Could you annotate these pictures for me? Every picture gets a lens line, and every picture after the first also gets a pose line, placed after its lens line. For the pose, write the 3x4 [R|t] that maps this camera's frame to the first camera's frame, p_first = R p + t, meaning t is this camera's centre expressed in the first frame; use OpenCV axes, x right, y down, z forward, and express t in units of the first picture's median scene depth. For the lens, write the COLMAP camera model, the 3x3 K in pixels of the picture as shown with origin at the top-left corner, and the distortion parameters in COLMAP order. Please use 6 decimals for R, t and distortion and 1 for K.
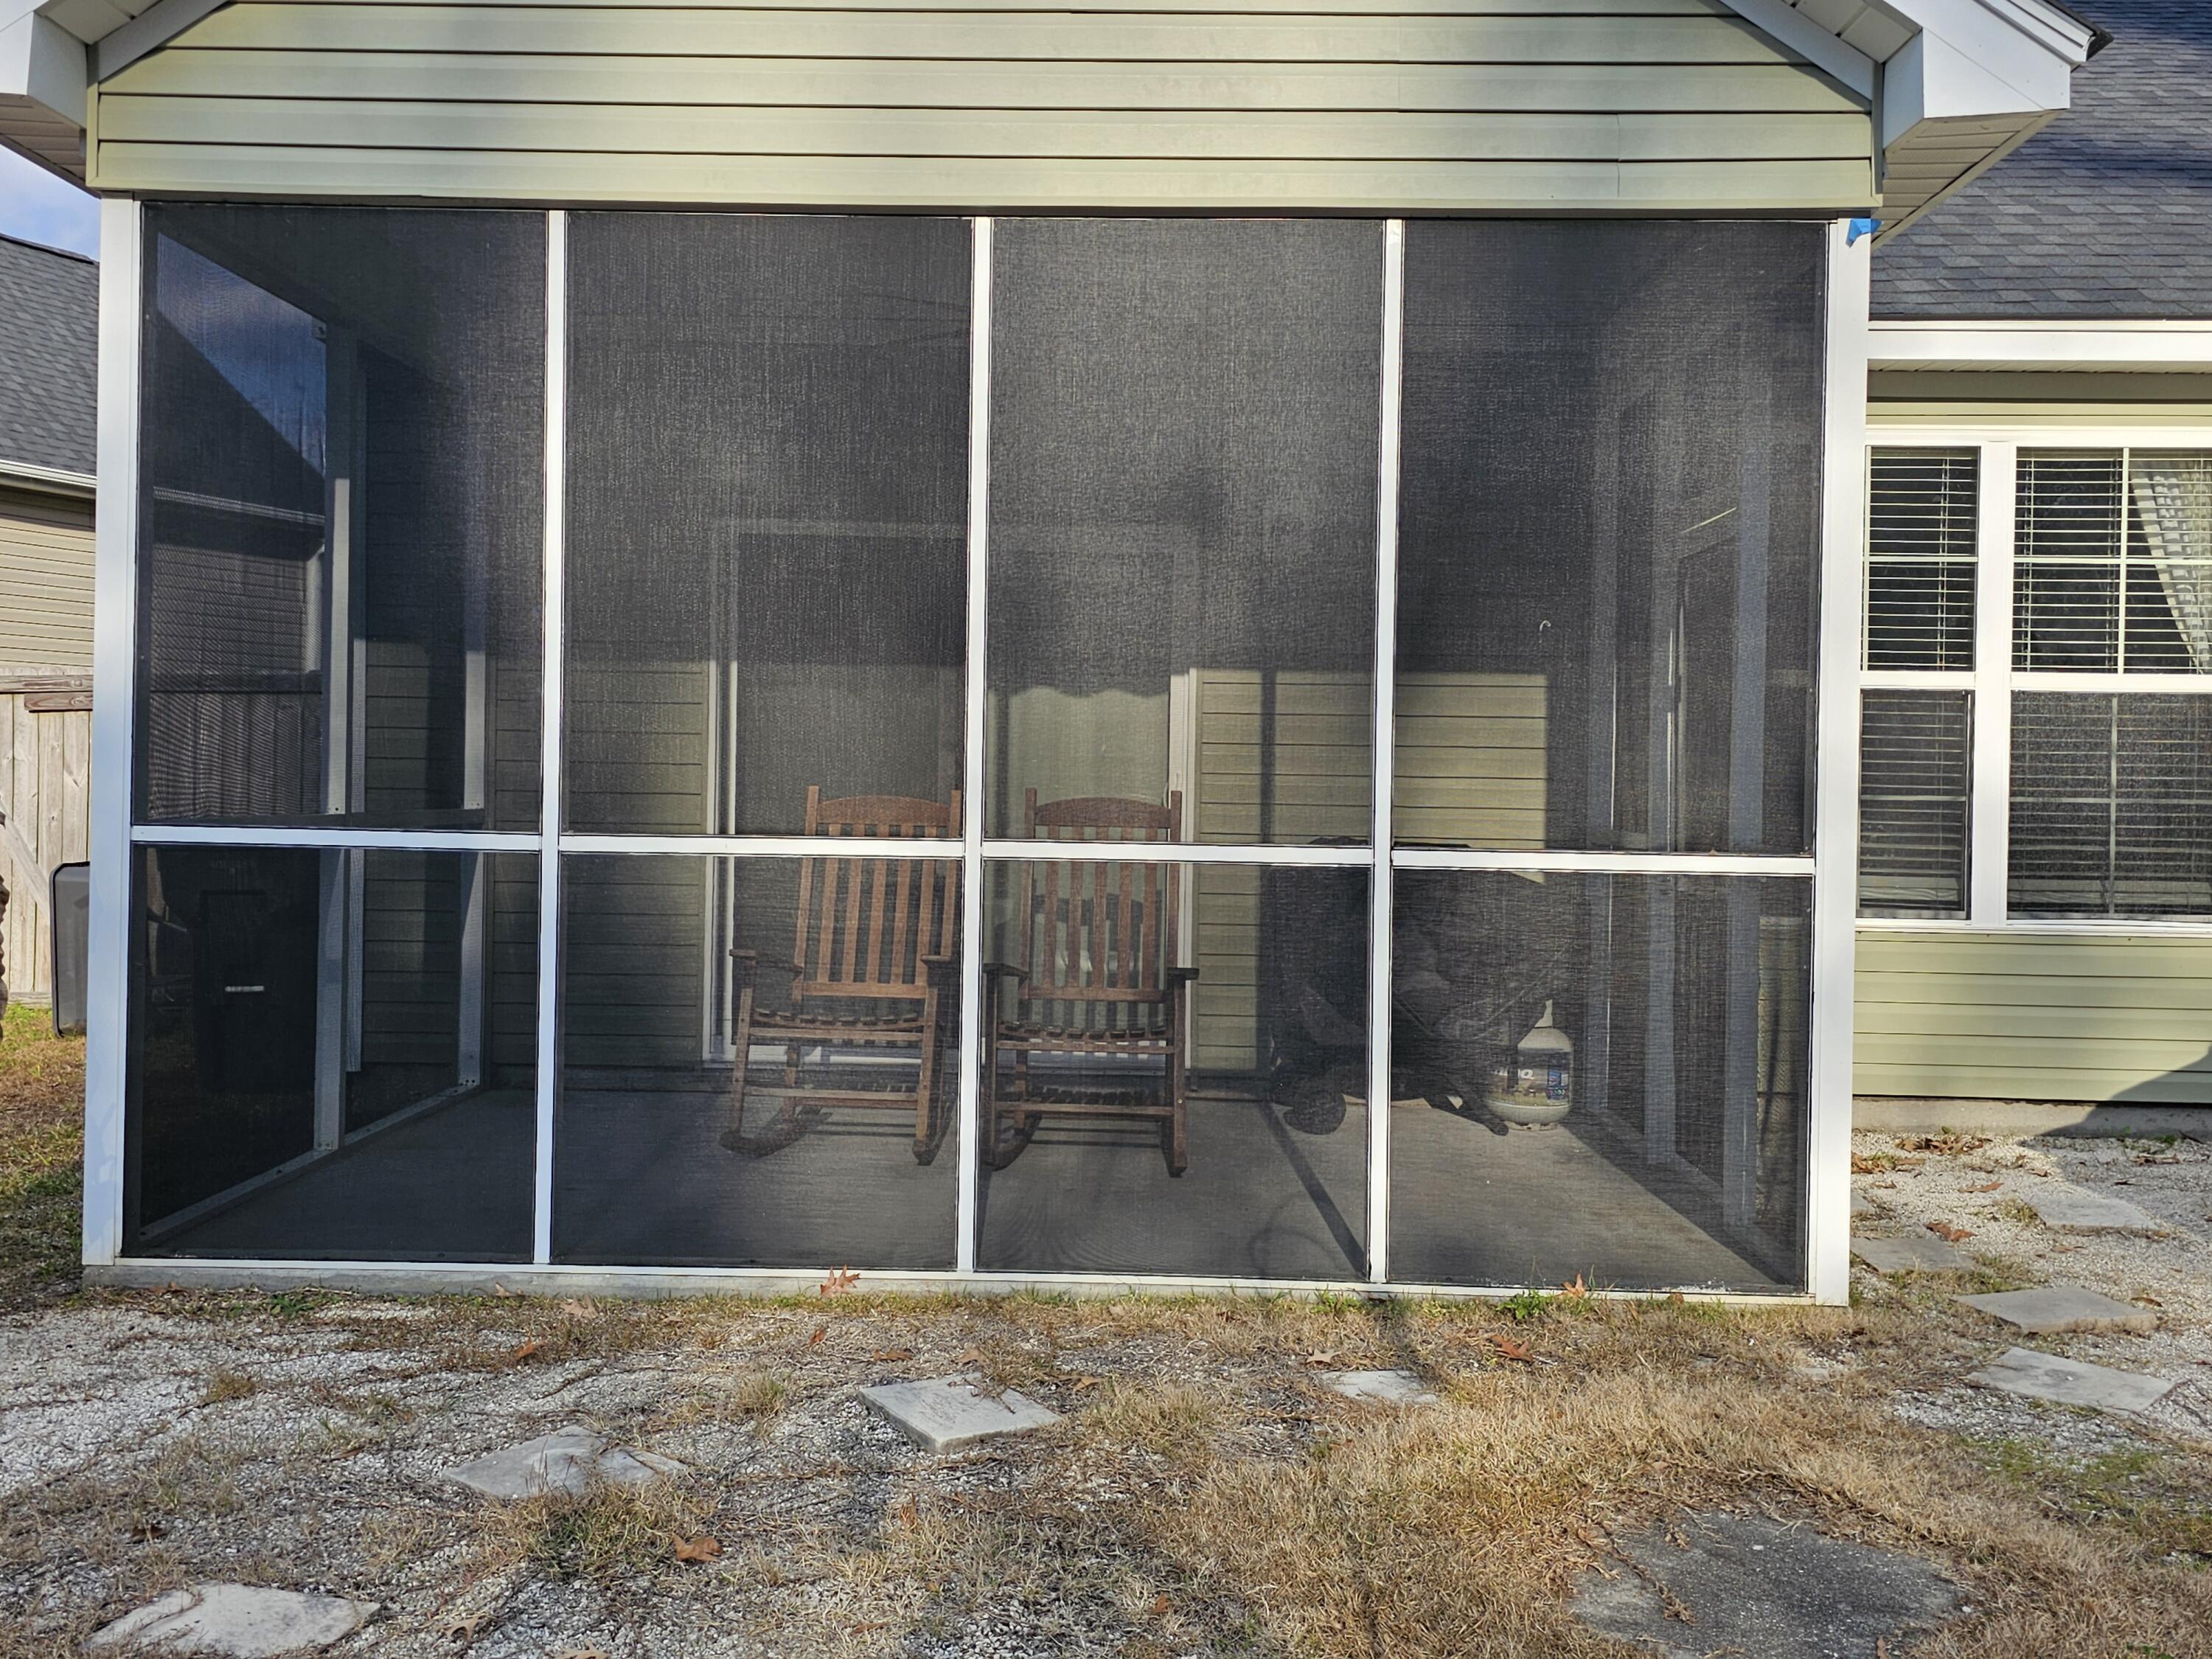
lens RADIAL K [[2145.6, 0, 1101.8], [0, 2145.6, 833.8], [0, 0, 1]] dist [0.046001, 0.000000]
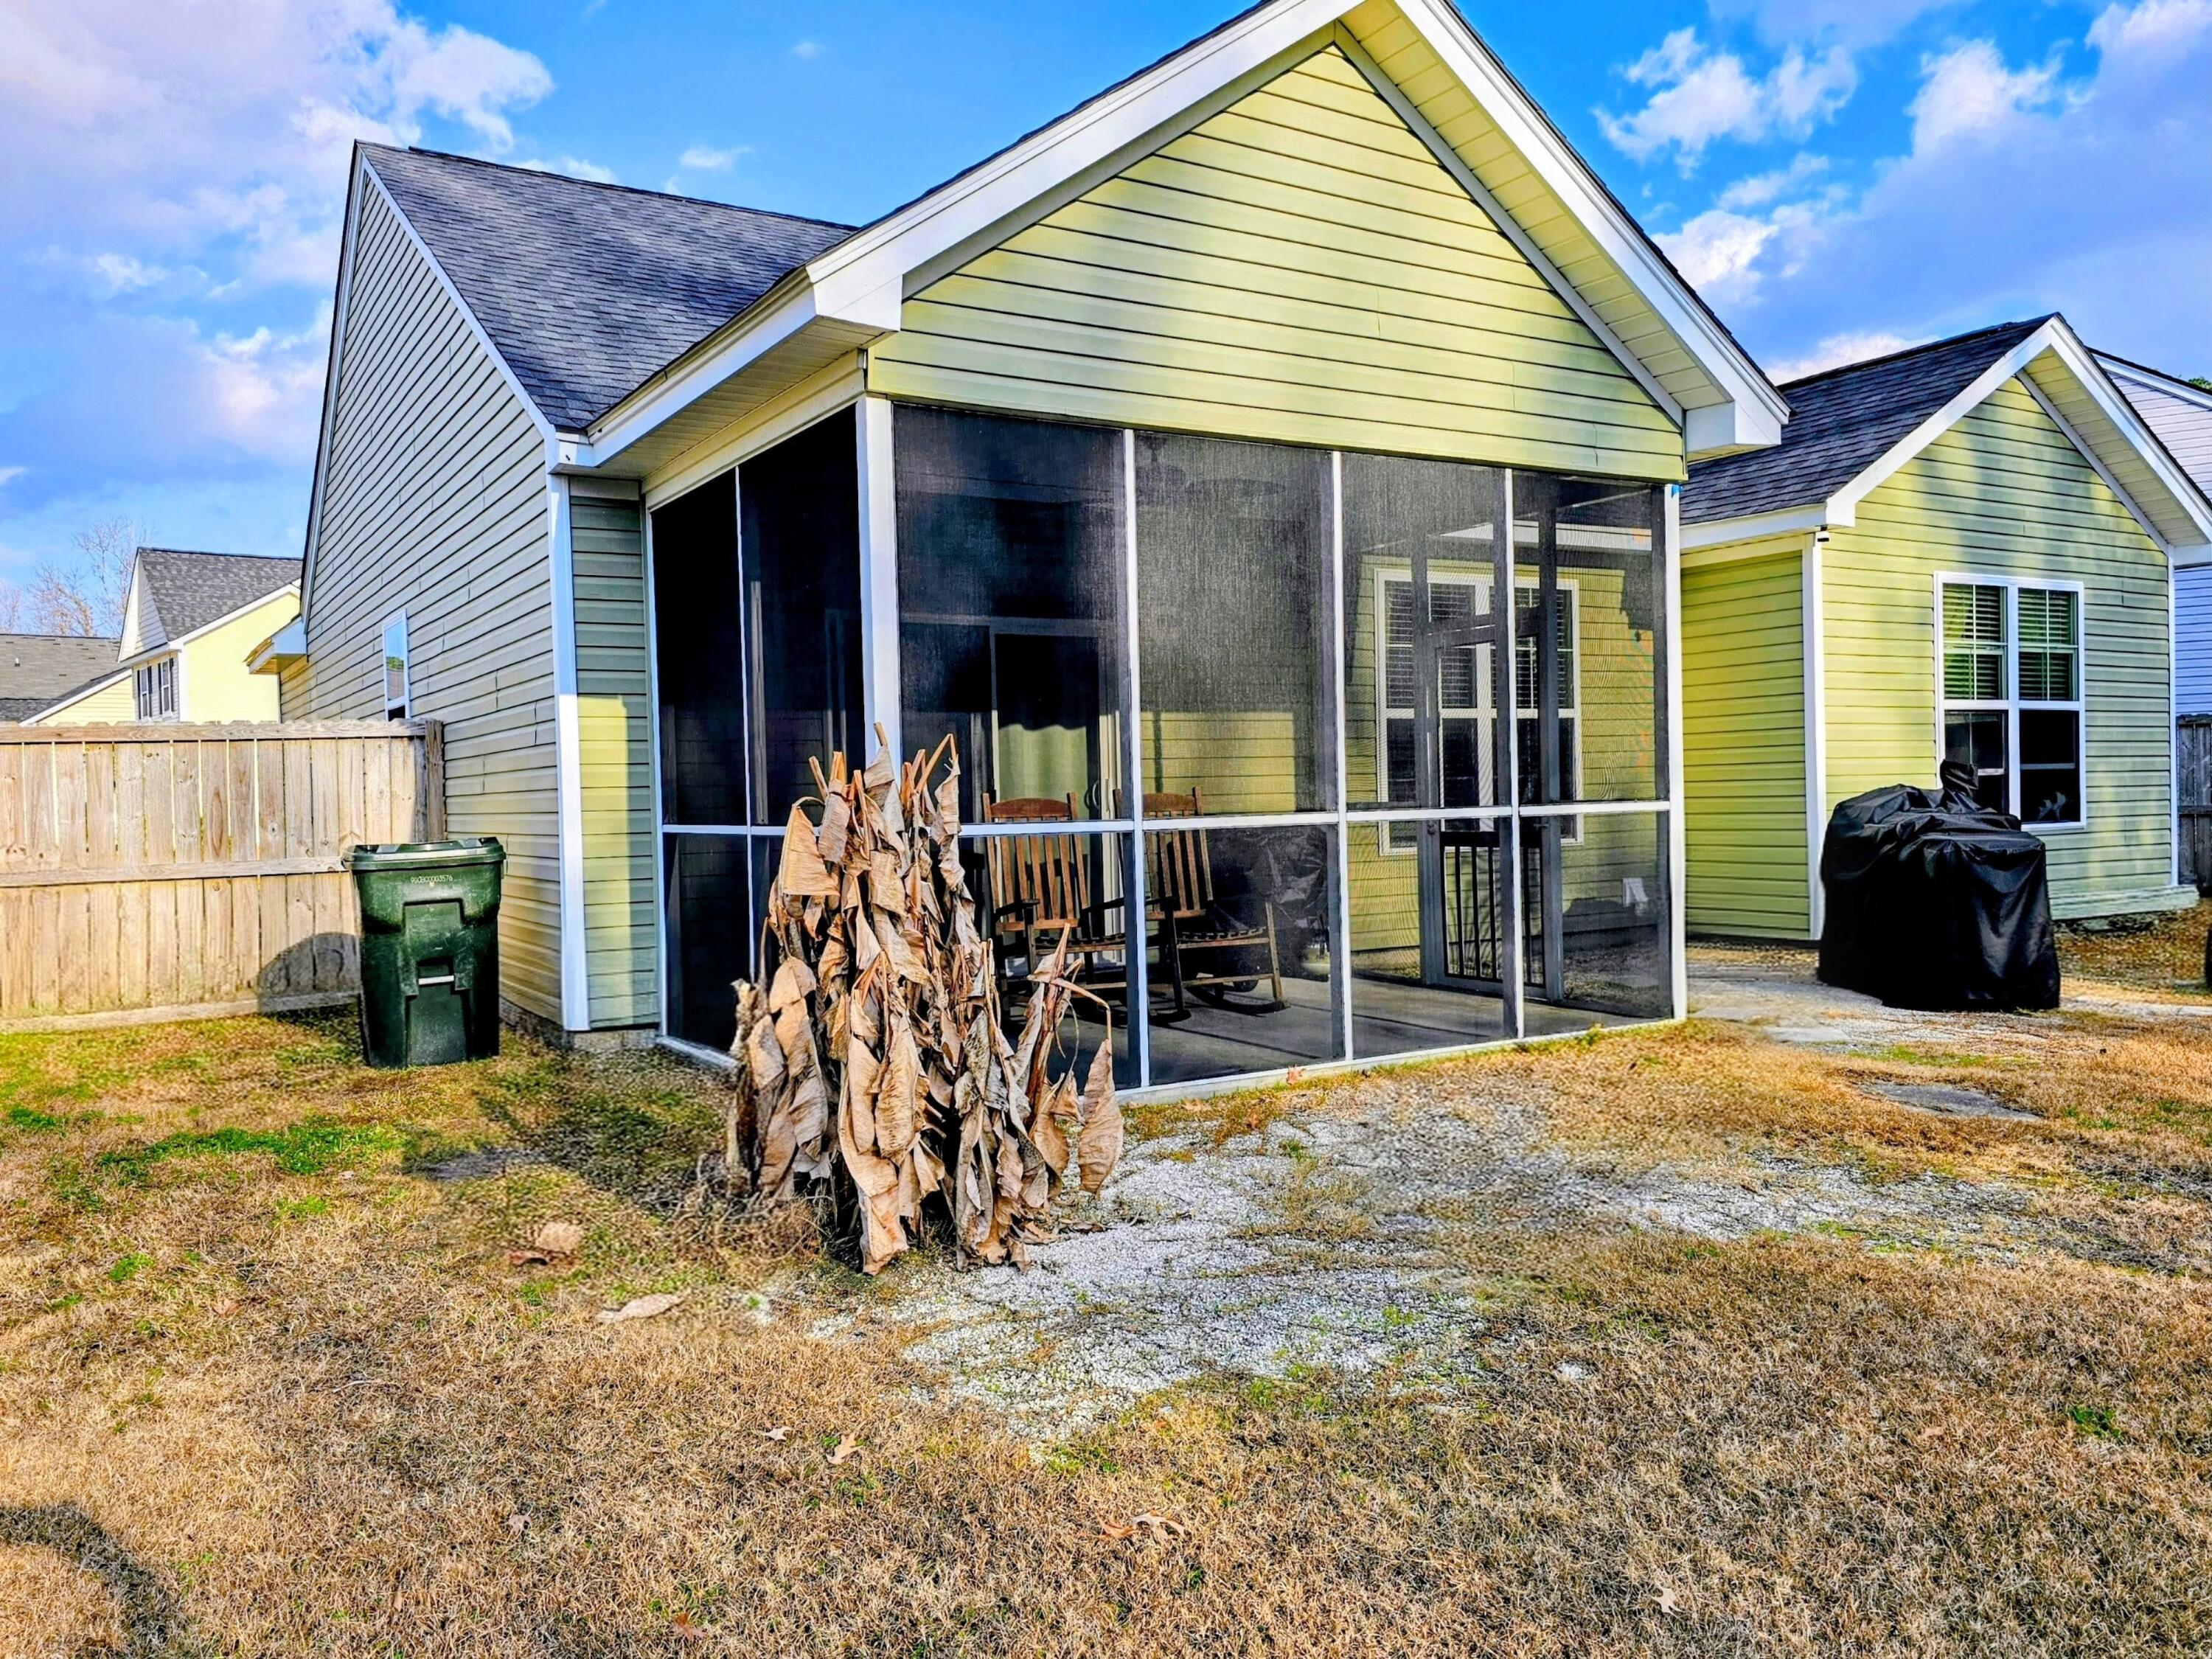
lens RADIAL K [[1646.1, 0, 1108.3], [0, 1646.1, 836.4], [0, 0, 1]] dist [0.035207, -0.000629]
pose [[0.837913, -0.053942, 0.543131, -1.239660], [0.053464, 0.998430, 0.016680, -0.012098], [-0.543179, 0.015062, 0.839482, -0.012569]]
